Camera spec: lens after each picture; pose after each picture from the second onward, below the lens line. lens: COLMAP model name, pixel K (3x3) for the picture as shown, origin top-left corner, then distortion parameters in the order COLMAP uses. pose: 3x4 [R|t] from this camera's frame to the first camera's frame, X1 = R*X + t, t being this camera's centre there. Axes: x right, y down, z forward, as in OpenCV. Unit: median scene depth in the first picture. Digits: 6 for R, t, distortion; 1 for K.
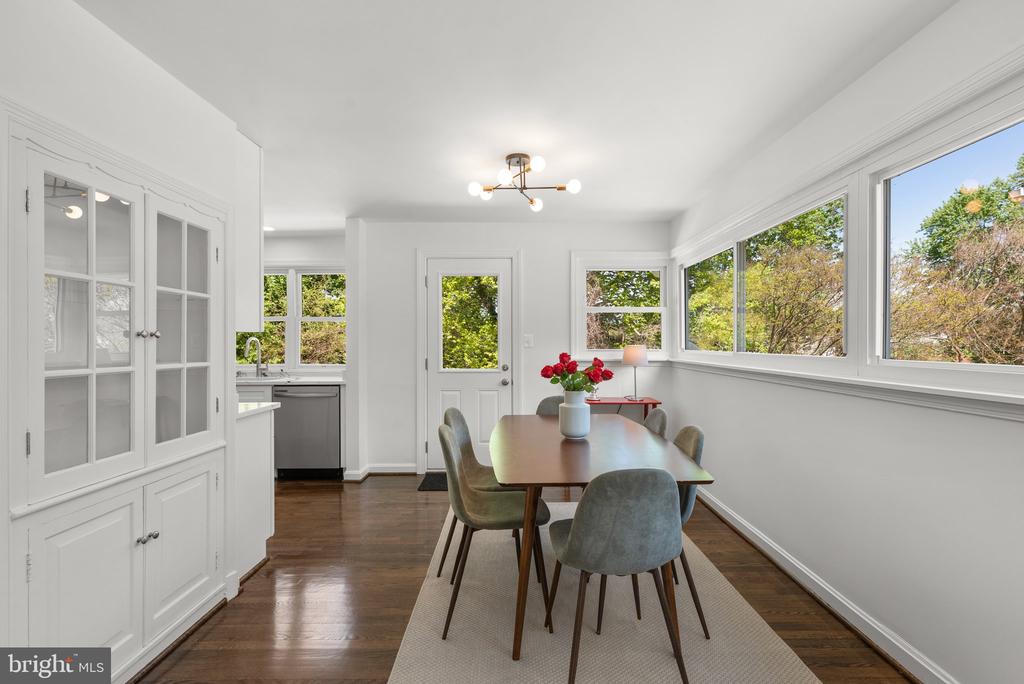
lens RADIAL K [[462.1, 0, 516.2], [0, 462.1, 341.1], [0, 0, 1]] dist [0.007699, 0.000277]
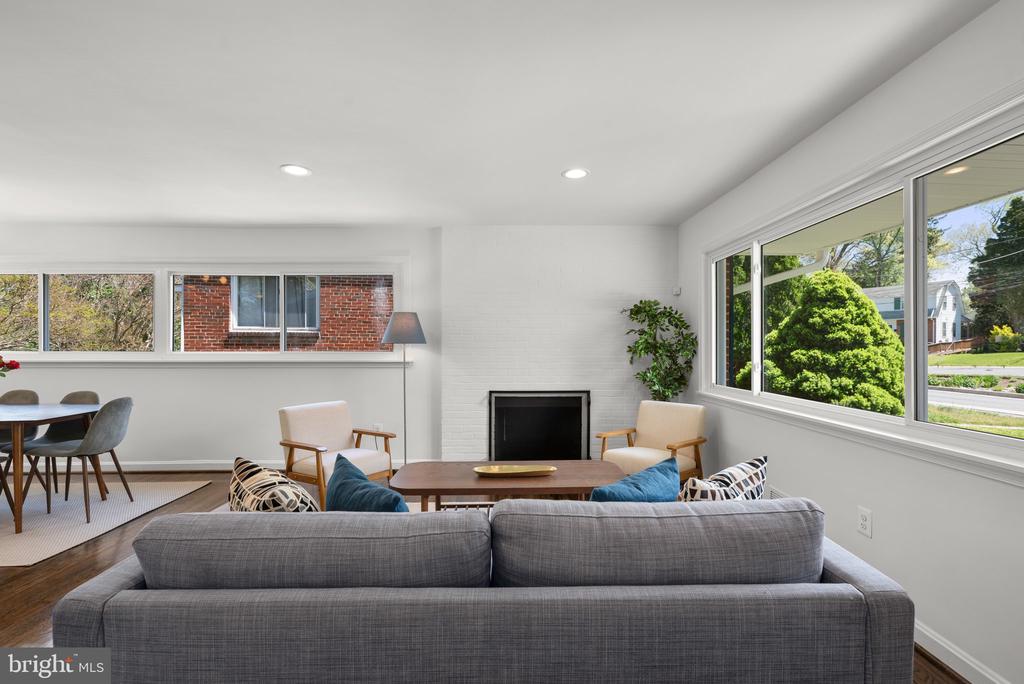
lens RADIAL K [[455.2, 0, 513.9], [0, 455.2, 349.8], [0, 0, 1]] dist [0.001513, 0.000066]
pose [[-0.018981, -0.002634, 0.999816, -0.749829], [-0.003411, 0.999991, 0.002570, 0.009523], [-0.999814, -0.003362, -0.018990, -0.331759]]
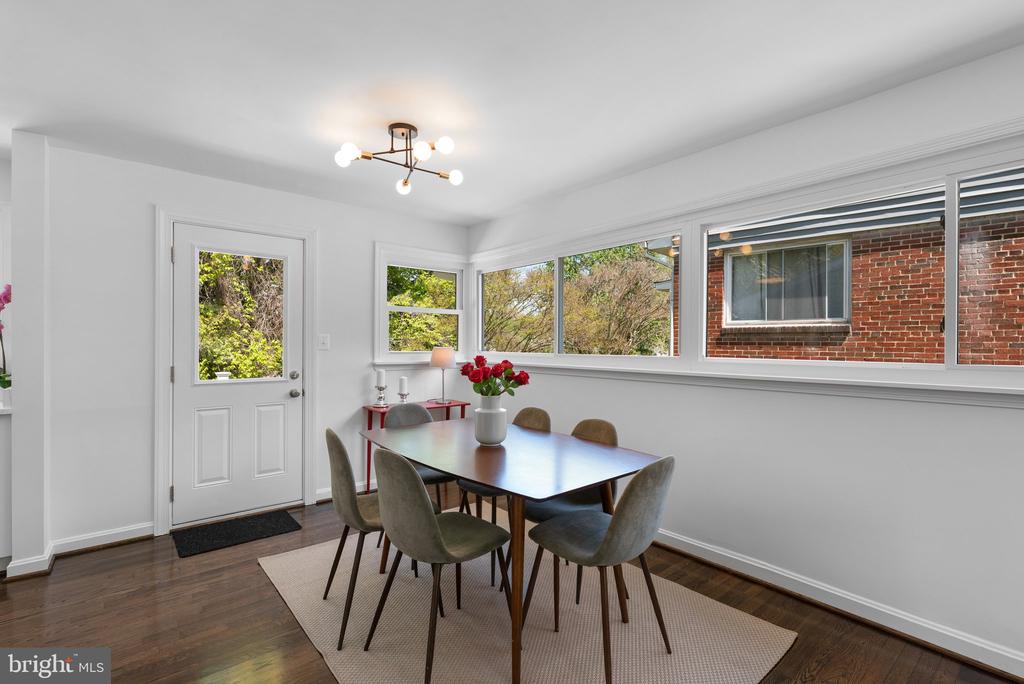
lens RADIAL K [[472.9, 0, 525.5], [0, 472.9, 343.4], [0, 0, 1]] dist [0.002807, 0.000285]
pose [[0.761736, 0.006220, 0.647858, -0.269730], [-0.007221, 0.999973, -0.001110, 0.000741], [-0.647848, -0.003833, 0.761760, 0.125023]]
